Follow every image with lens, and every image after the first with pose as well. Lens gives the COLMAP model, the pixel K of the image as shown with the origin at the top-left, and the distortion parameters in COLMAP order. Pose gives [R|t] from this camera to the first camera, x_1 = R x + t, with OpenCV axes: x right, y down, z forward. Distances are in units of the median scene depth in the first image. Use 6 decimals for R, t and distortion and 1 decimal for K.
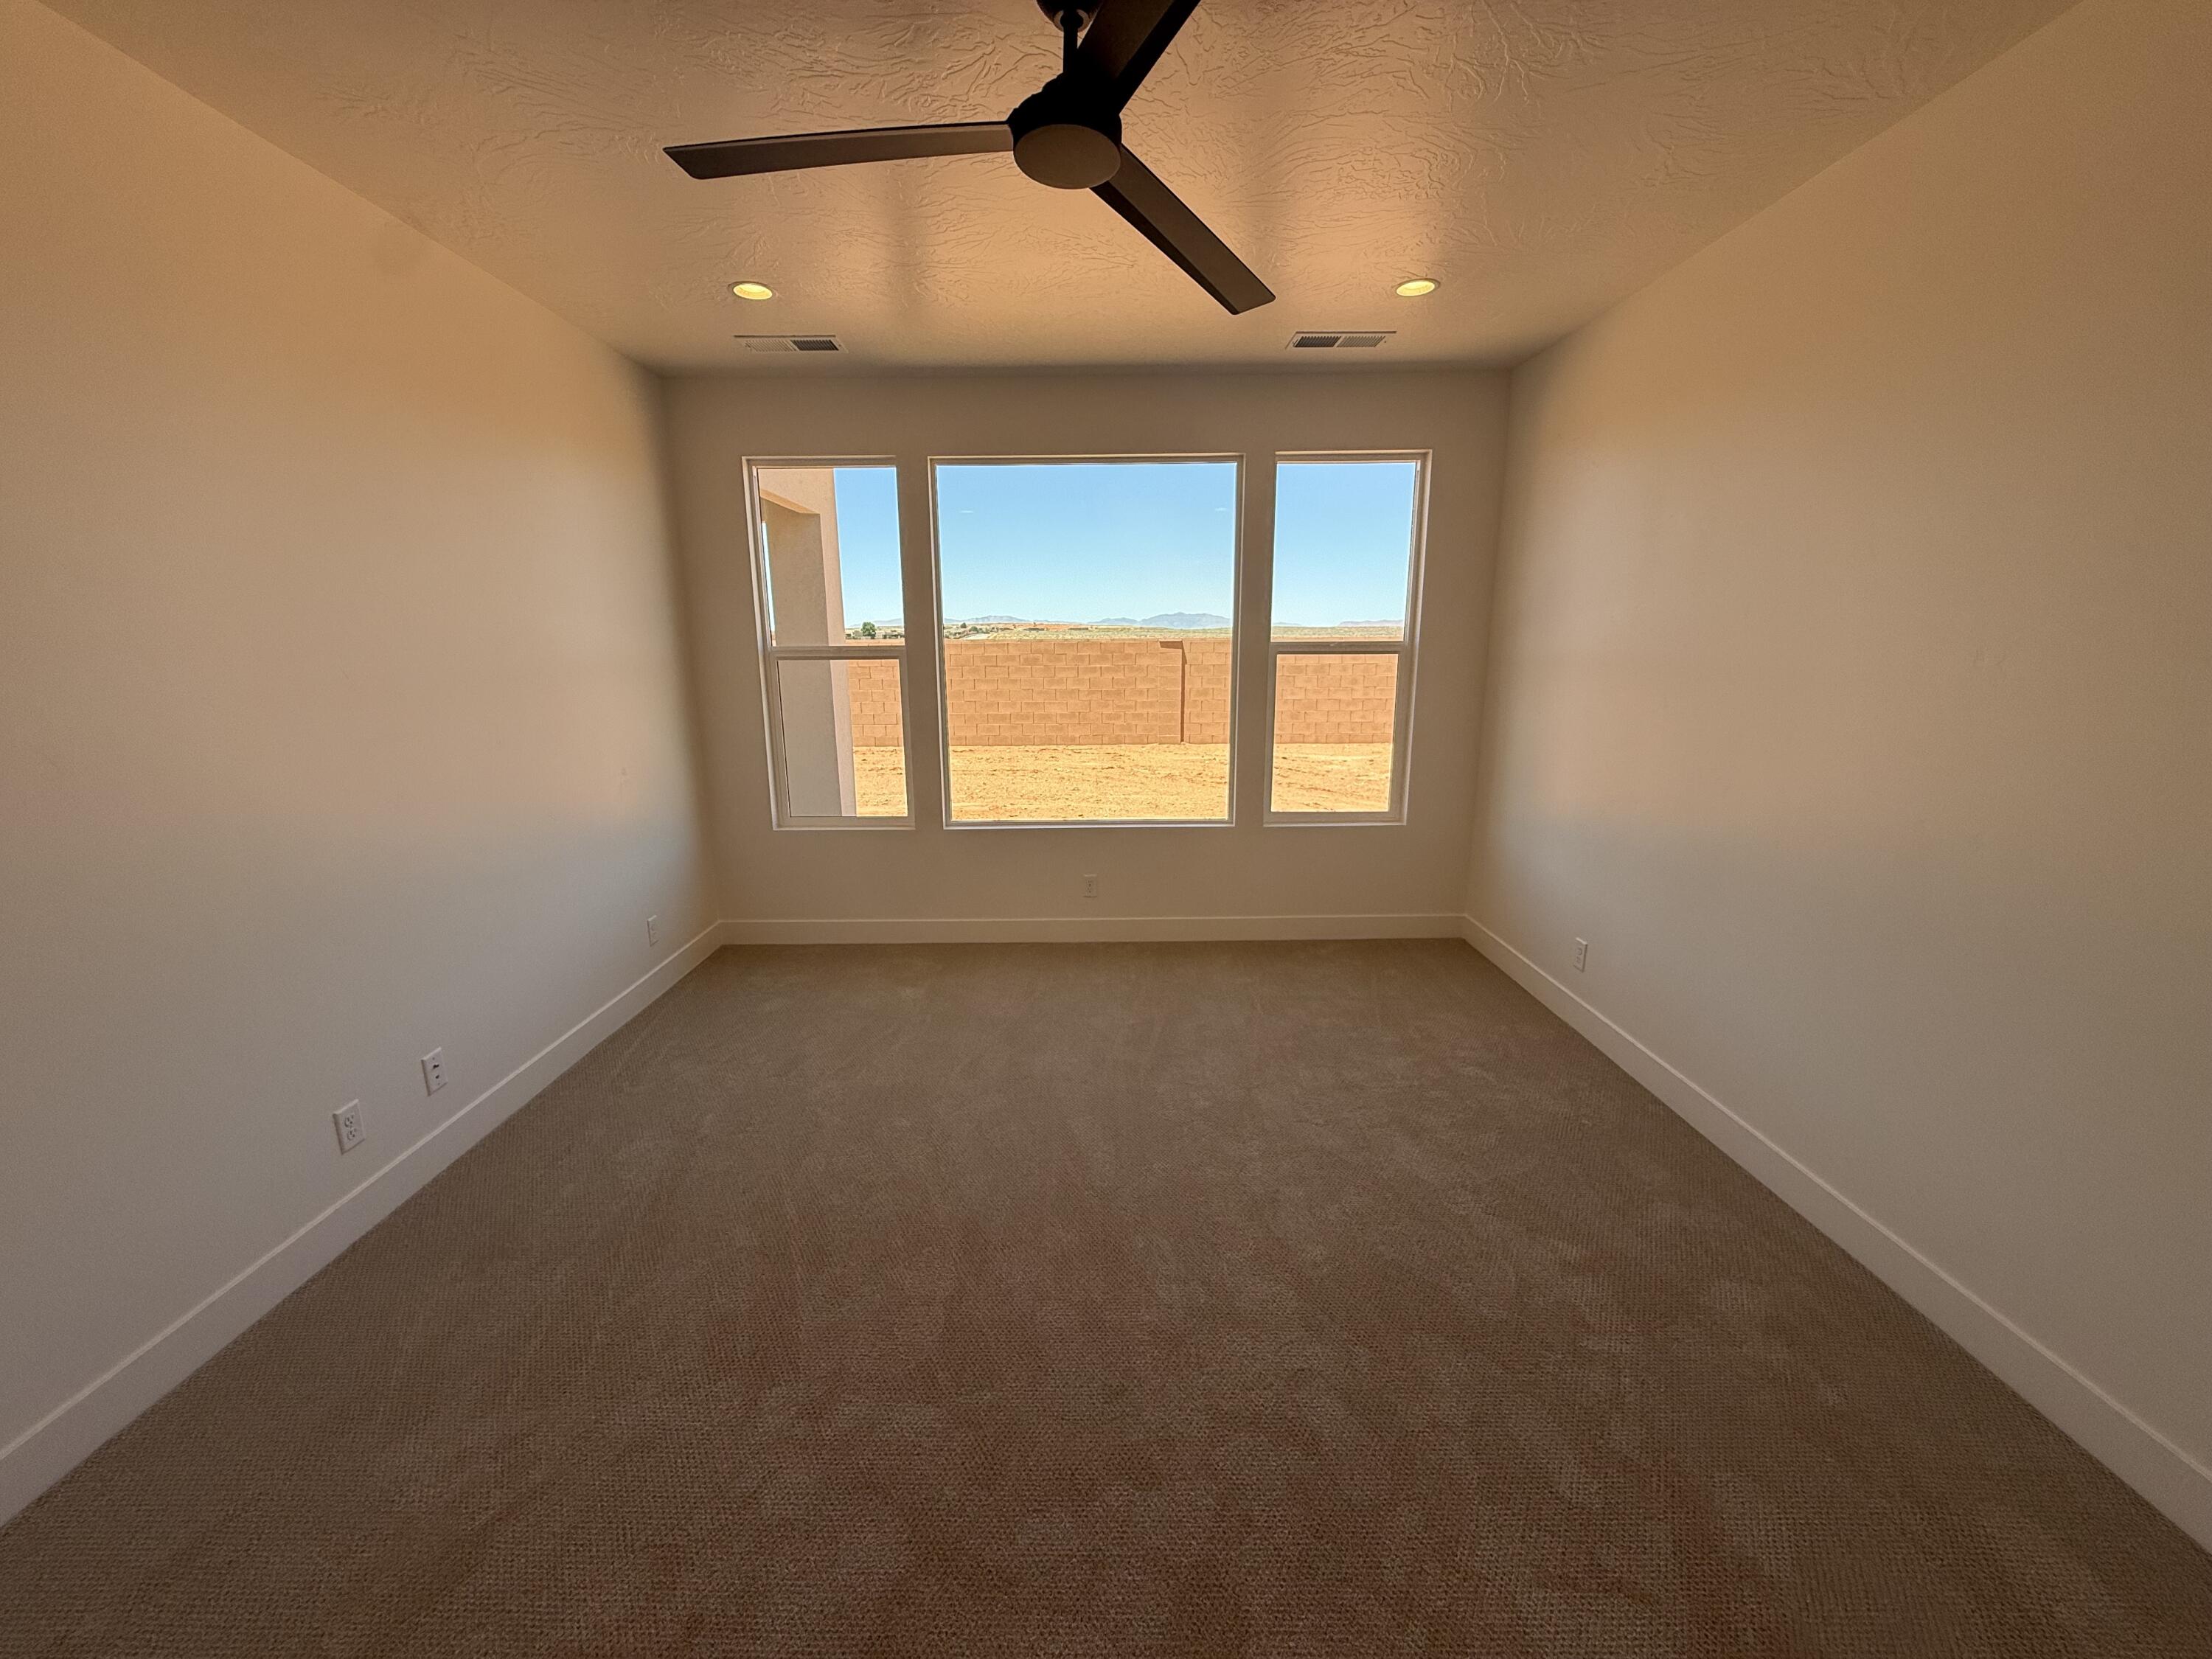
lens RADIAL K [[879.7, 0, 1093.4], [0, 879.7, 827.6], [0, 0, 1]] dist [0.001332, 0.000323]
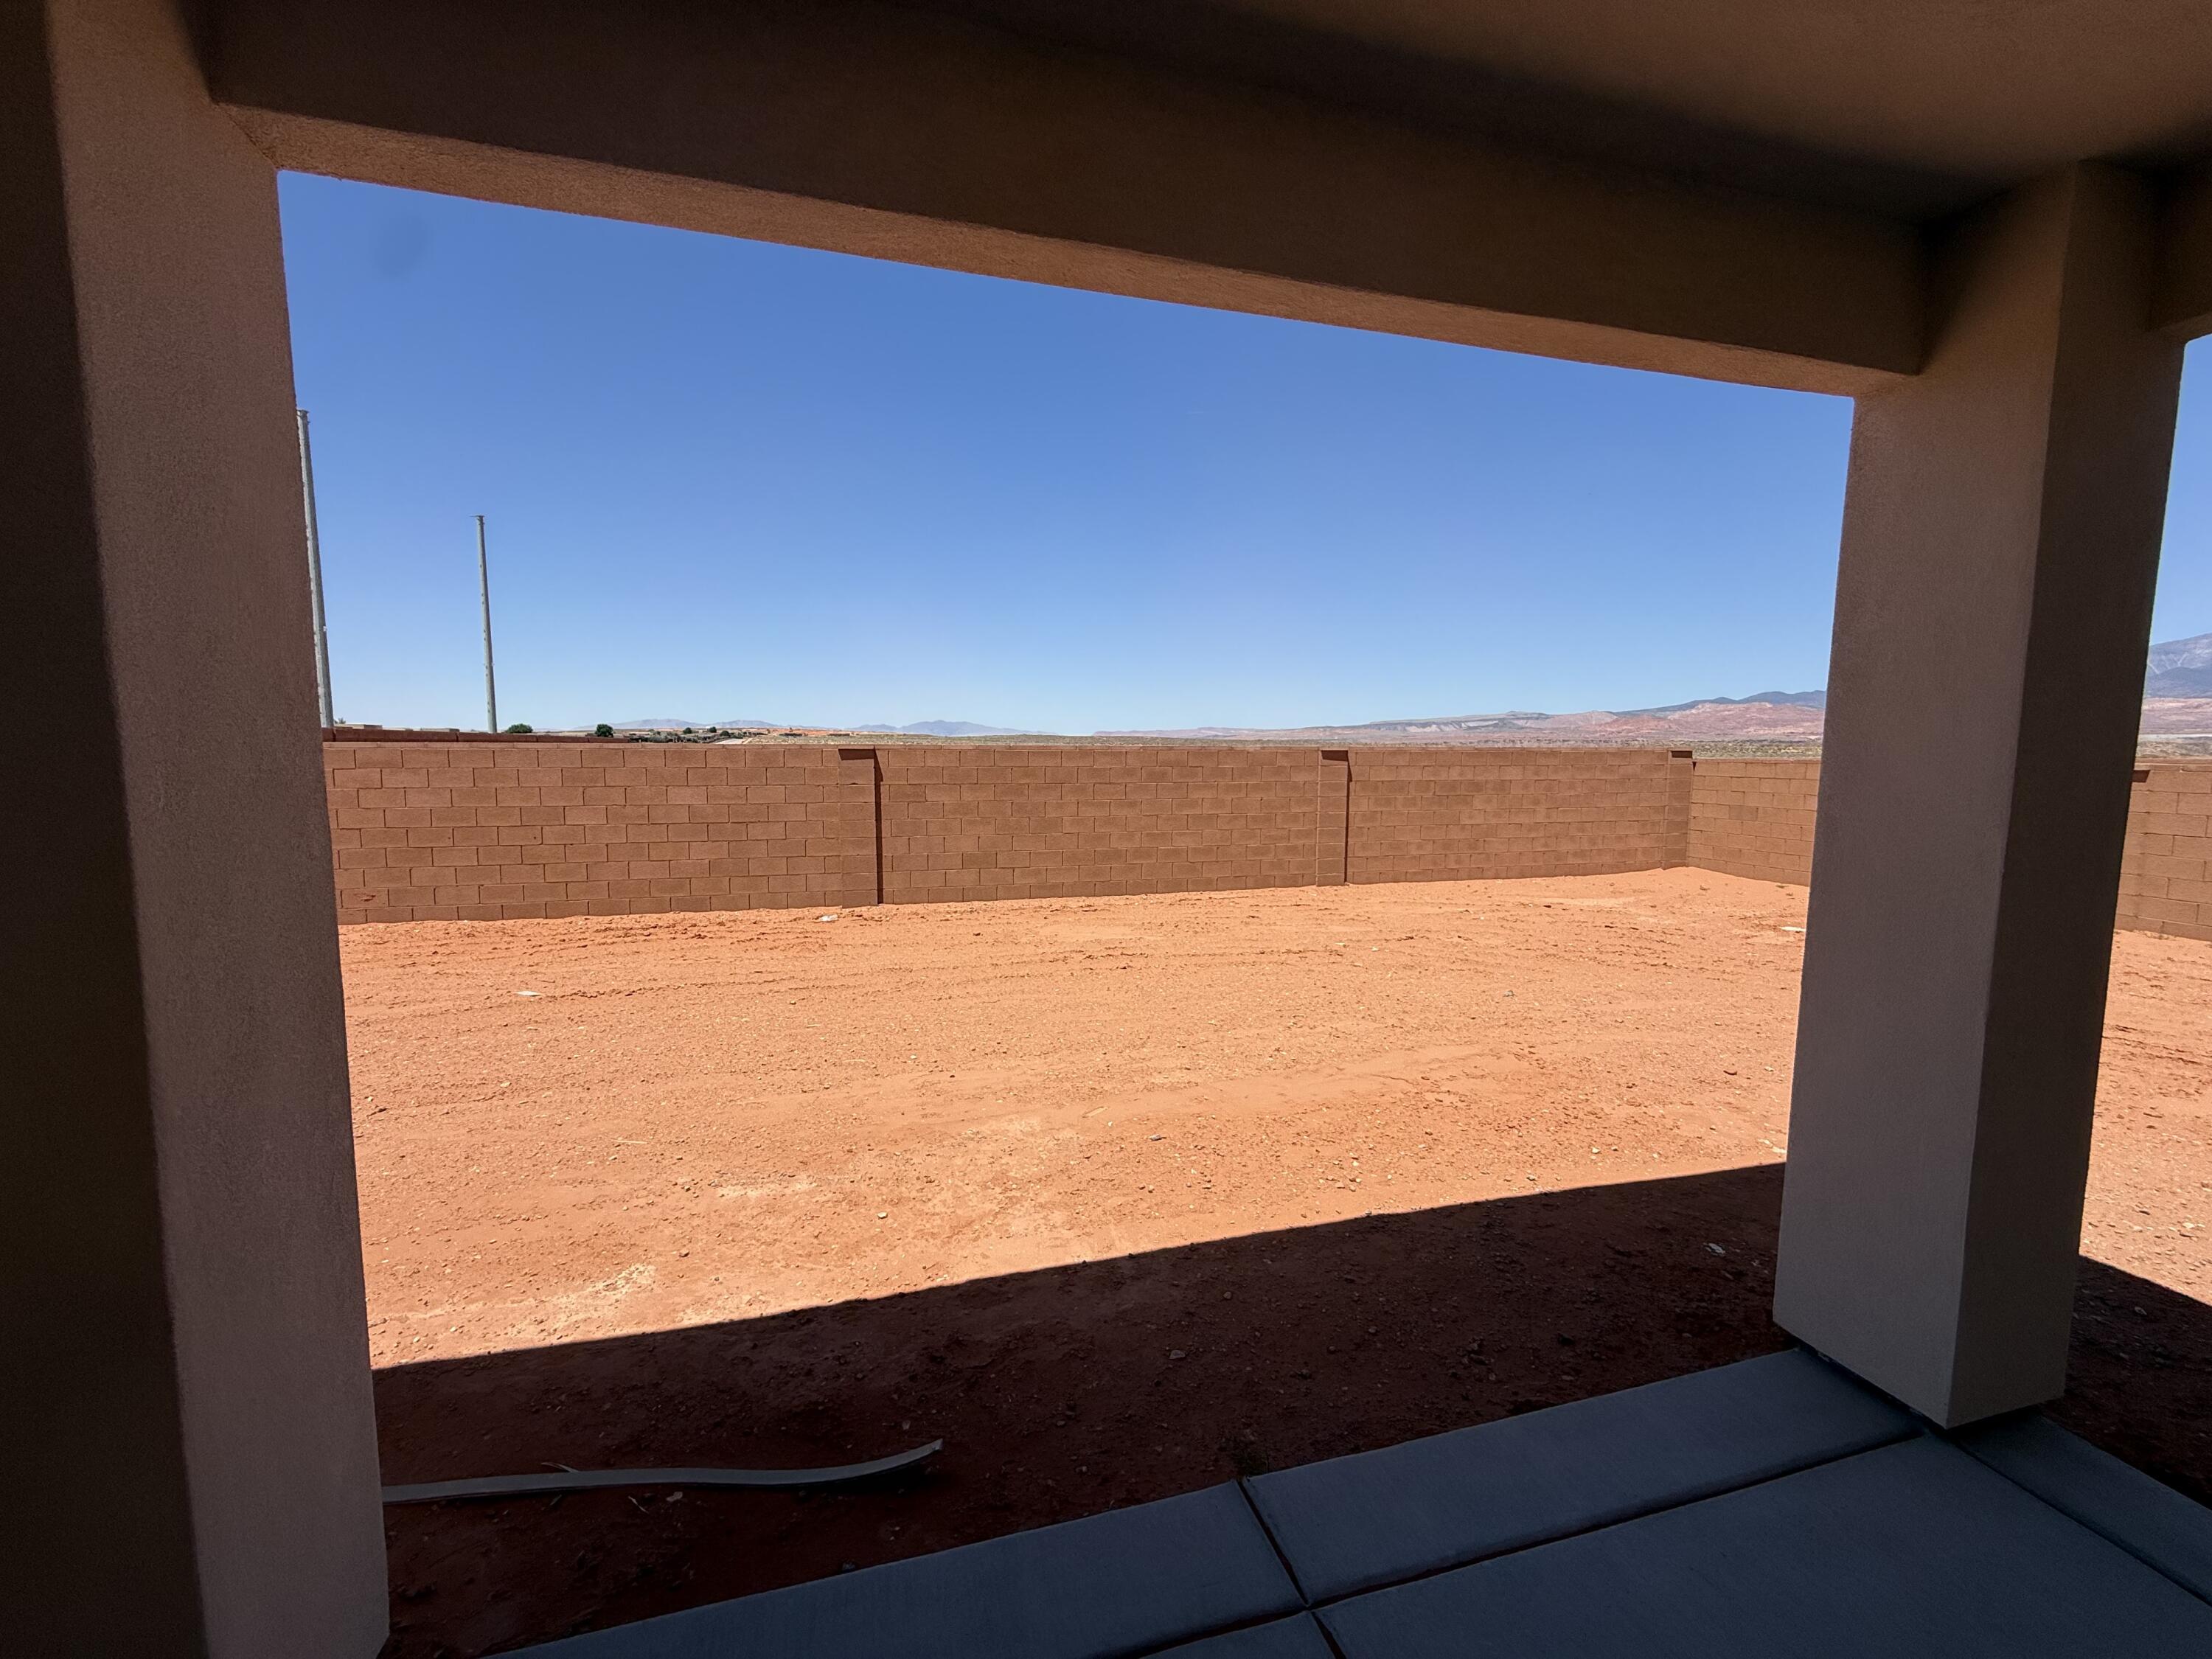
lens RADIAL K [[879.7, 0, 1101.5], [0, 879.7, 831.8], [0, 0, 1]] dist [0.001332, 0.000323]
pose [[0.963408, -0.015598, 0.267585, -0.304553], [0.046091, 0.993076, -0.108056, -0.069591], [-0.264046, 0.116435, 0.957456, 0.336158]]
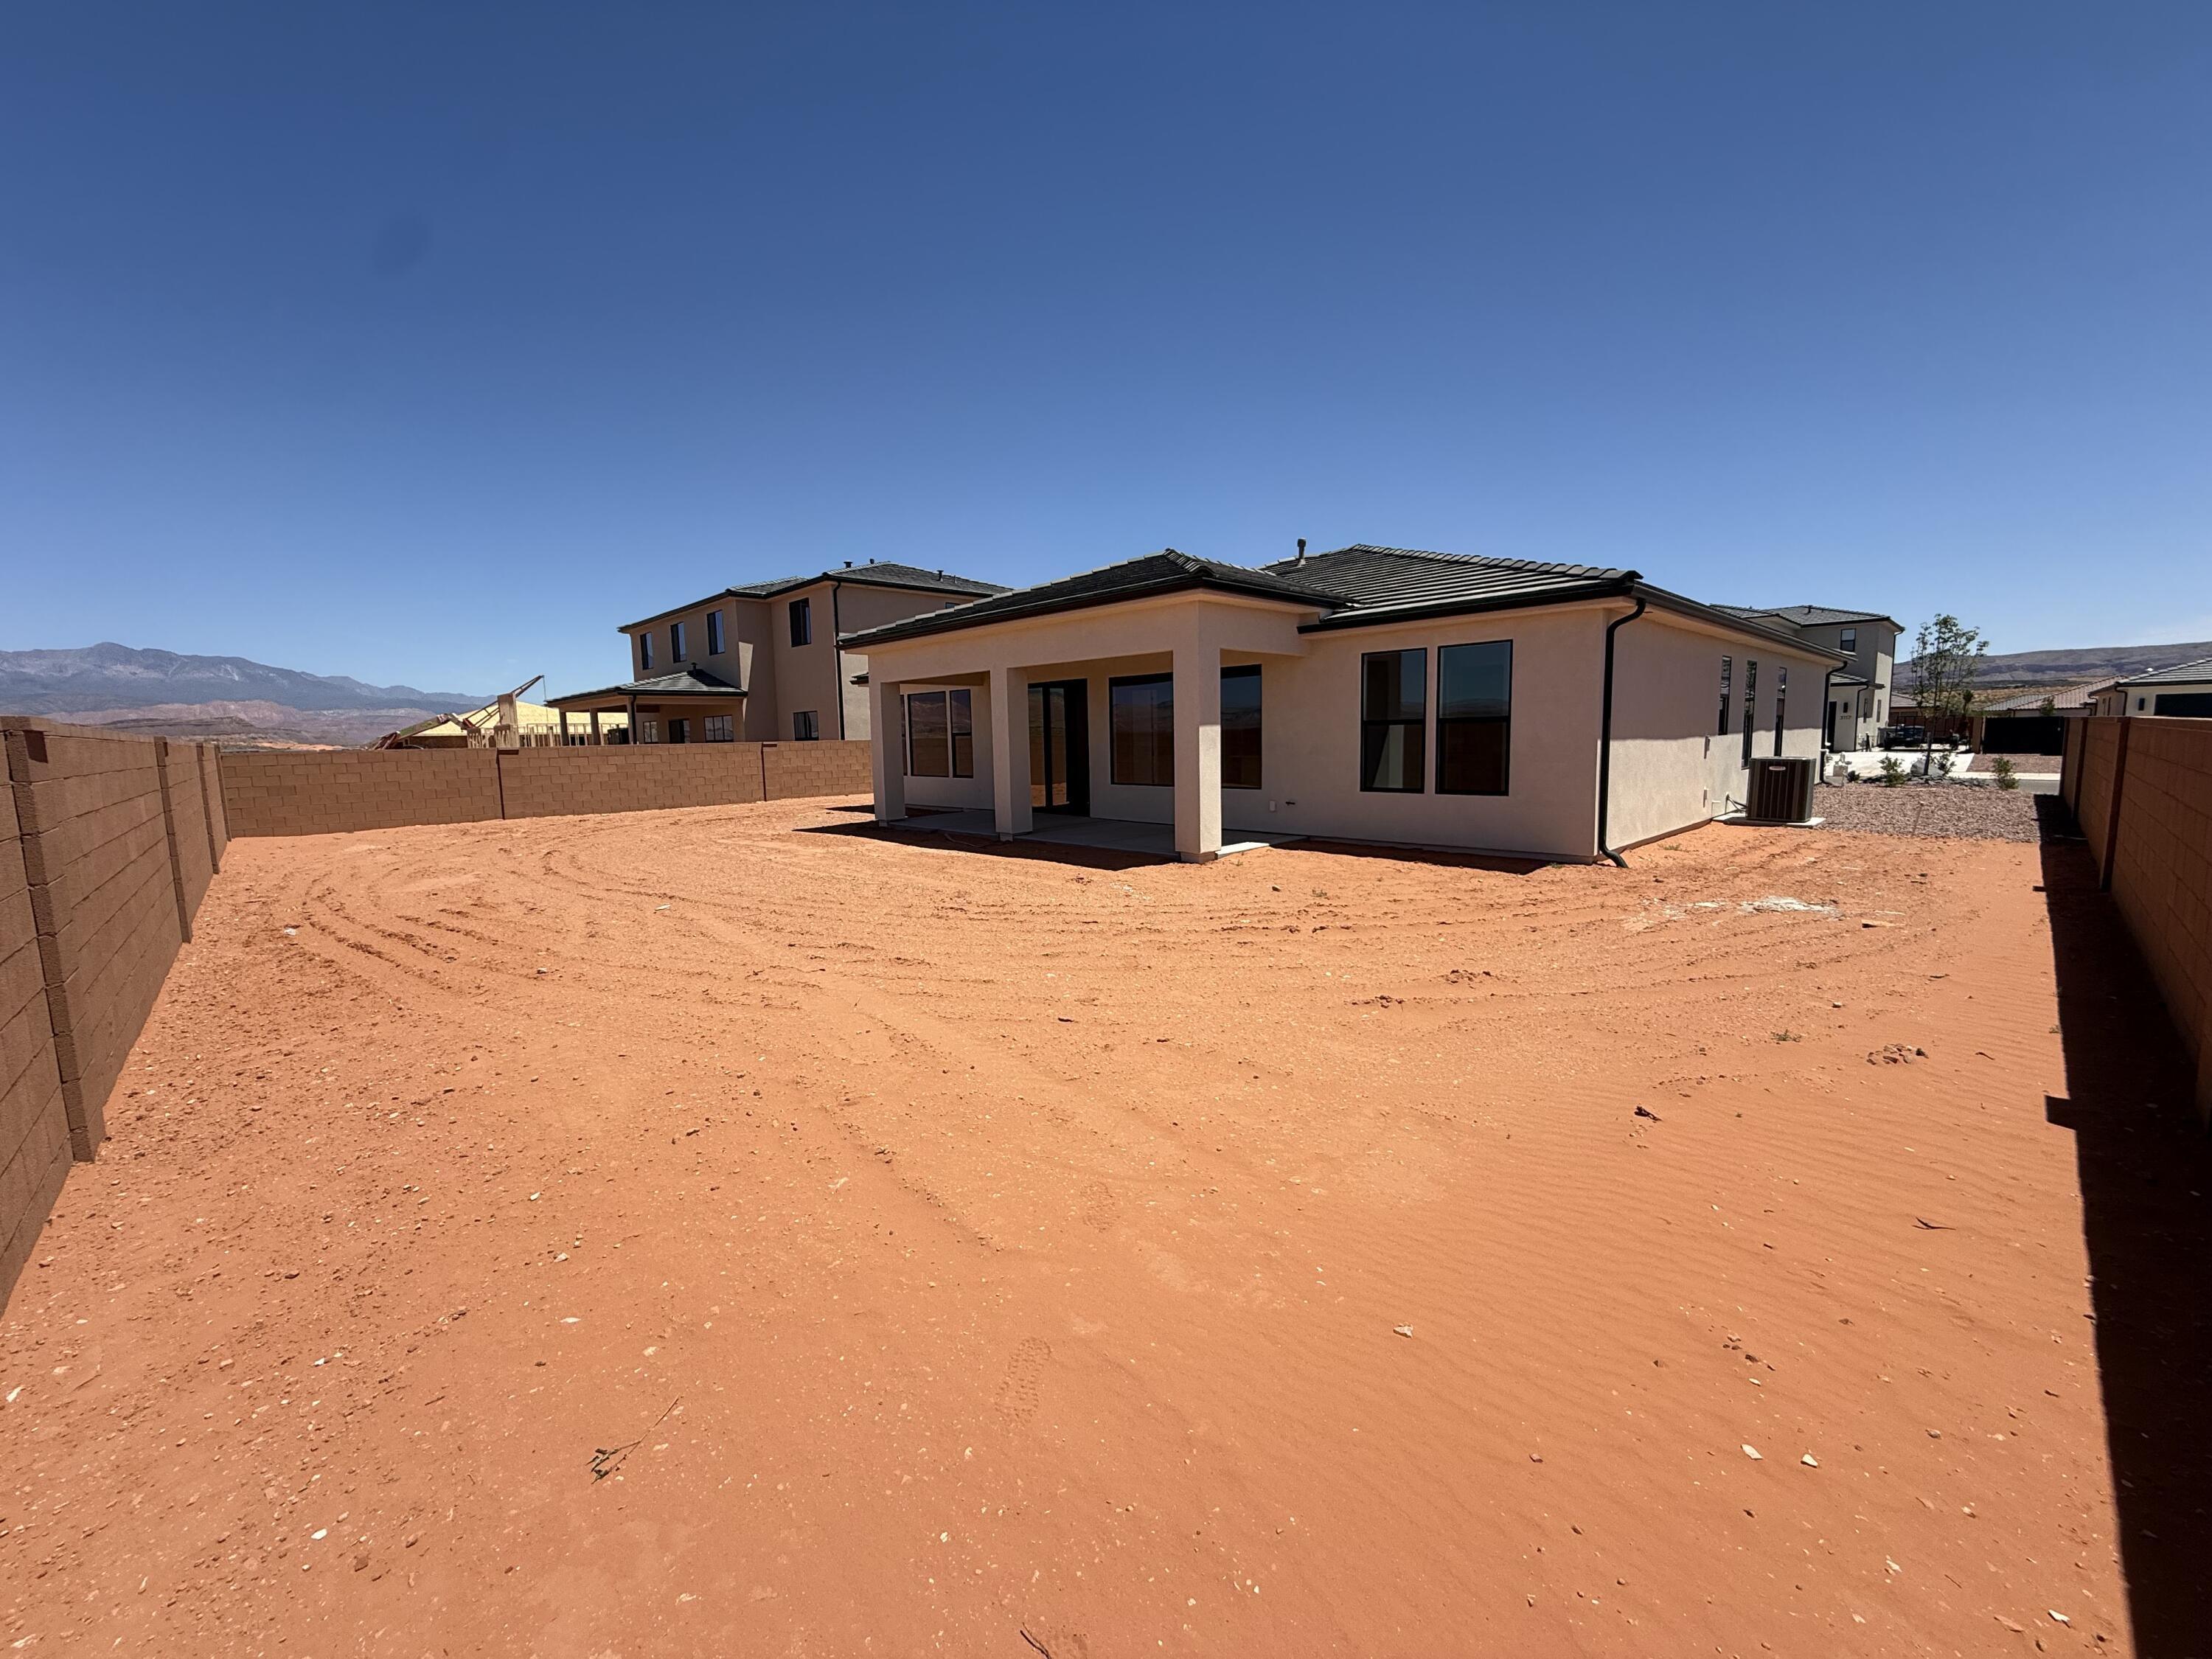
lens RADIAL K [[879.7, 0, 1101.0], [0, 879.7, 834.7], [0, 0, 1]] dist [0.001332, 0.000323]
pose [[-0.690335, -0.058745, 0.721101, -1.158987], [0.176682, 0.952833, 0.246766, -0.200301], [-0.701585, 0.297757, -0.647394, 1.034531]]
